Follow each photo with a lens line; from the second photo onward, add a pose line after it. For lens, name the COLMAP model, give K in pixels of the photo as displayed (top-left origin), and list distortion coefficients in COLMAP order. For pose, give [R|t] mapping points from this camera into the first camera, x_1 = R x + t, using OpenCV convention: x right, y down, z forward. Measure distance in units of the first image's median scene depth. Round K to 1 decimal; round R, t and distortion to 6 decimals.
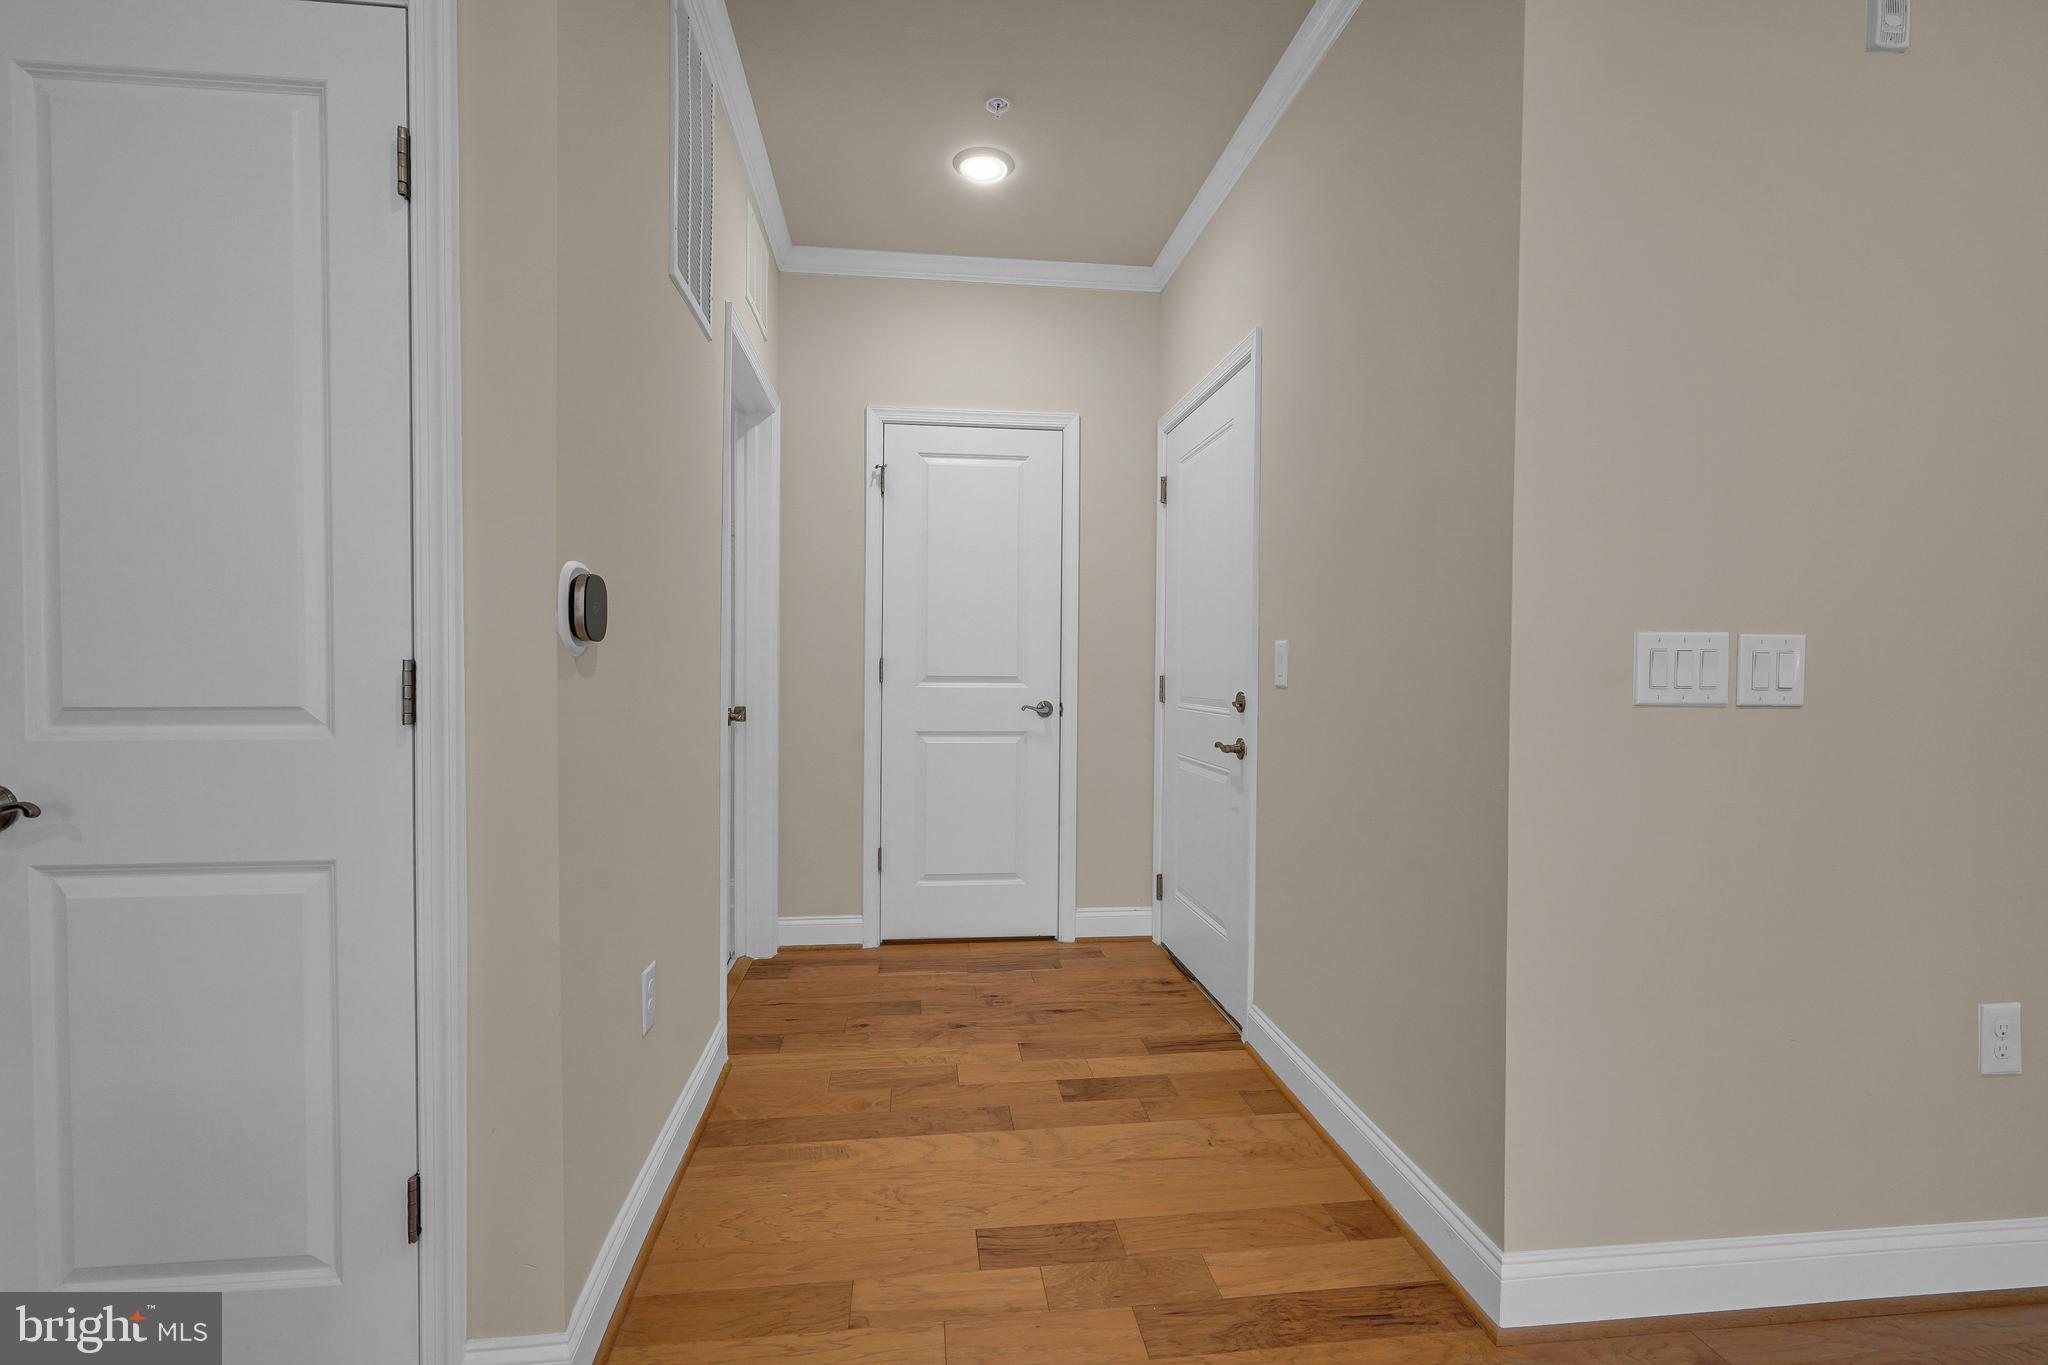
lens RADIAL K [[921.9, 0, 1027.9], [0, 921.9, 672.4], [0, 0, 1]] dist [-0.007900, 0.000764]
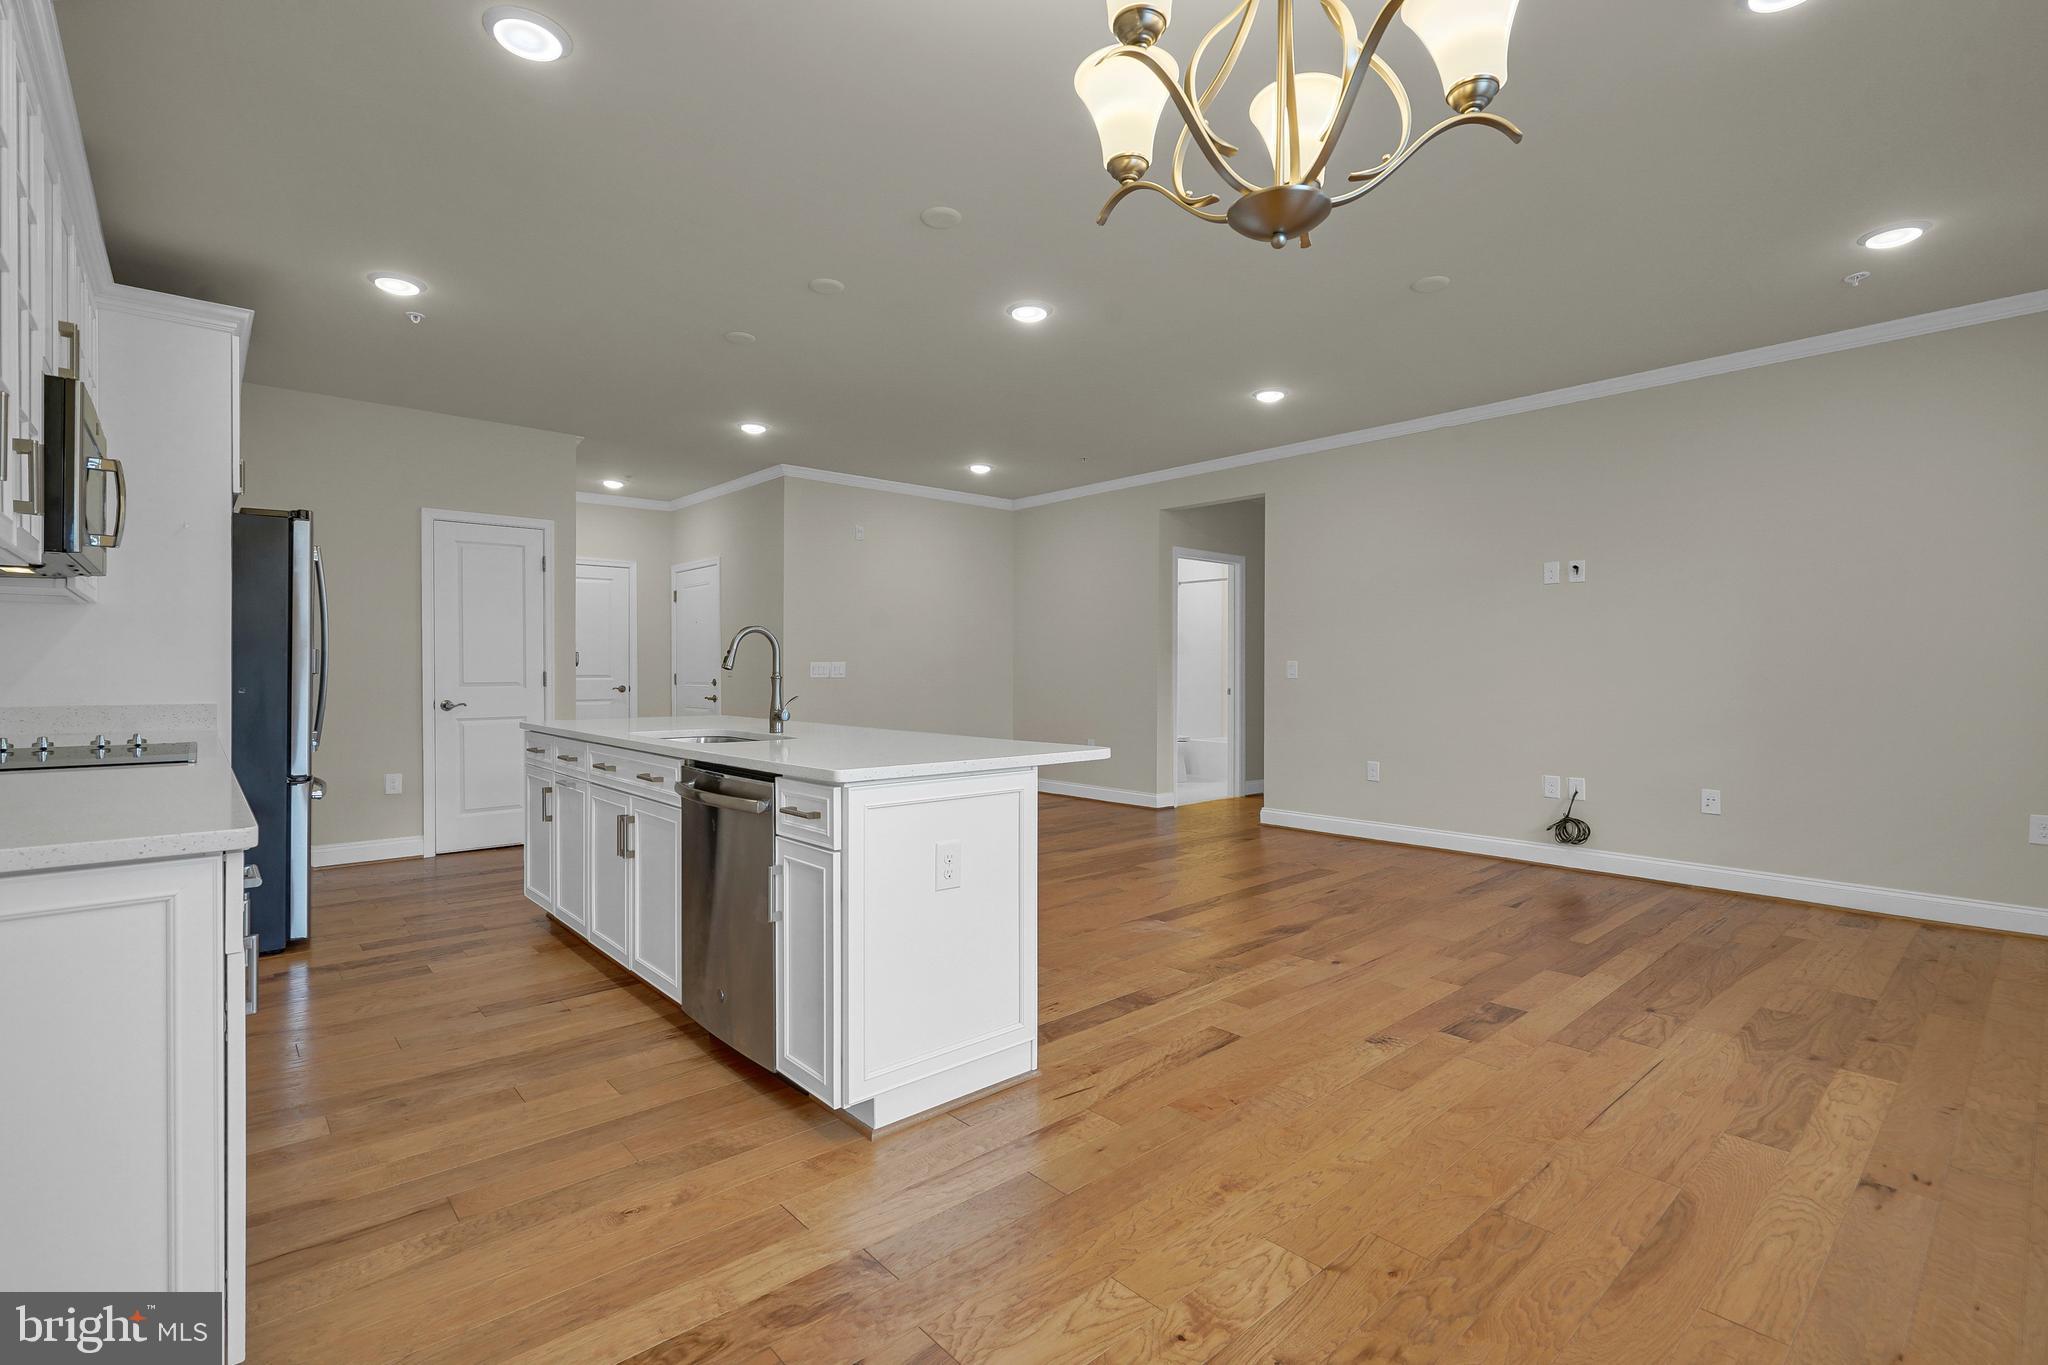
lens RADIAL K [[921.9, 0, 1027.9], [0, 921.9, 672.4], [0, 0, 1]] dist [-0.007900, 0.000764]
pose [[0.819476, -0.012707, 0.572973, -0.601741], [0.011872, 0.999916, 0.005196, -0.001492], [-0.572991, 0.002544, 0.819558, -1.876570]]
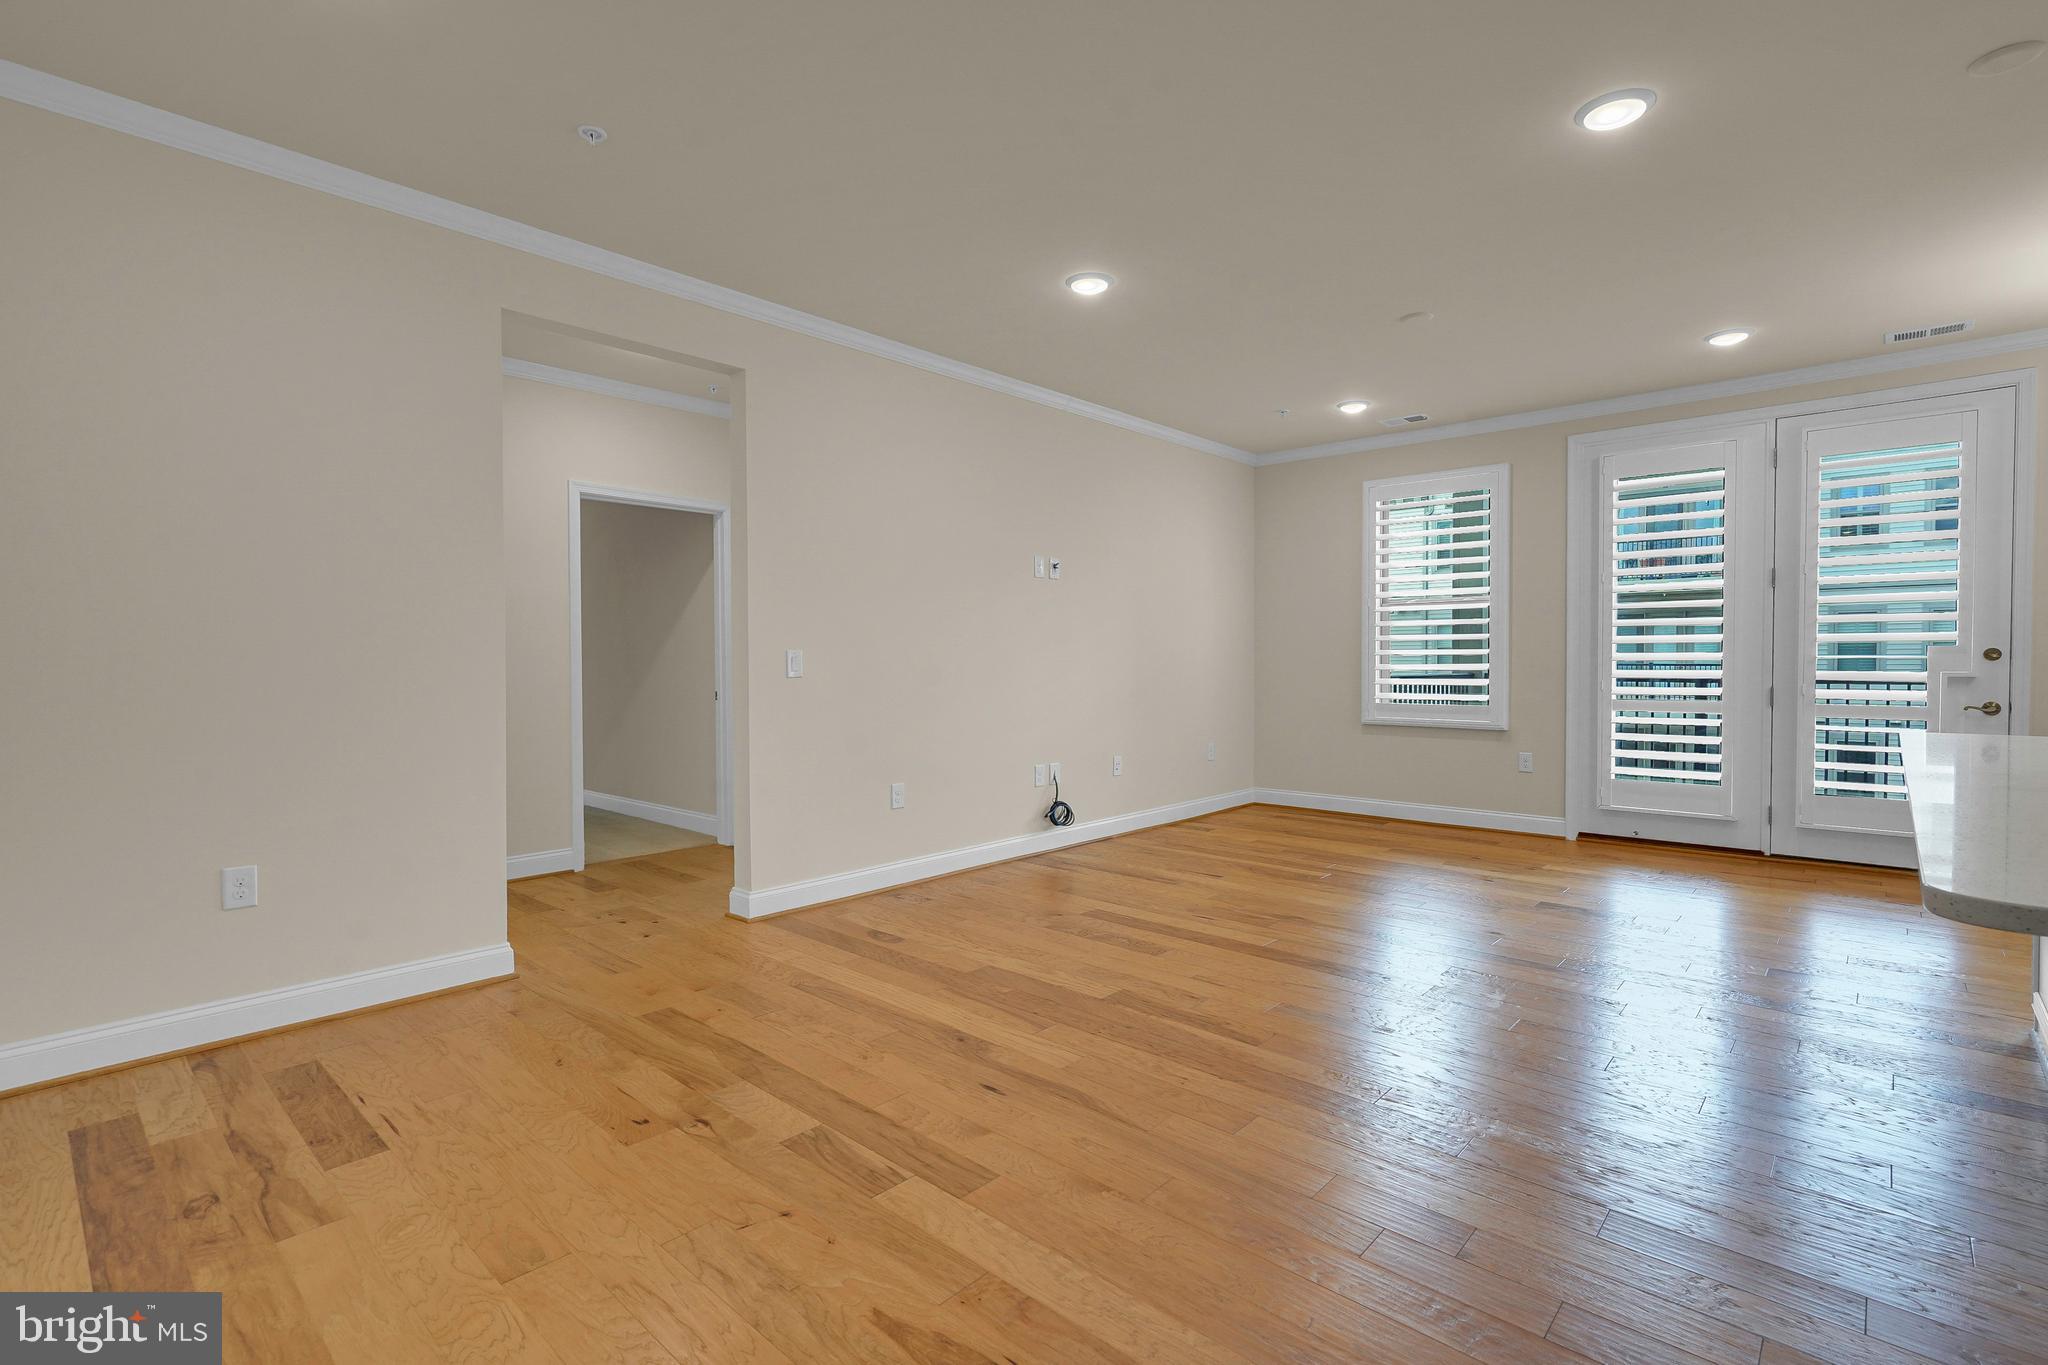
lens RADIAL K [[948.8, 0, 1028.9], [0, 948.8, 675.4], [0, 0, 1]] dist [-0.001262, -0.000171]
pose [[-0.648091, -0.019068, 0.761324, -0.153265], [0.001888, 0.999643, 0.026643, -0.009096], [-0.761560, 0.018704, -0.647824, 0.302990]]
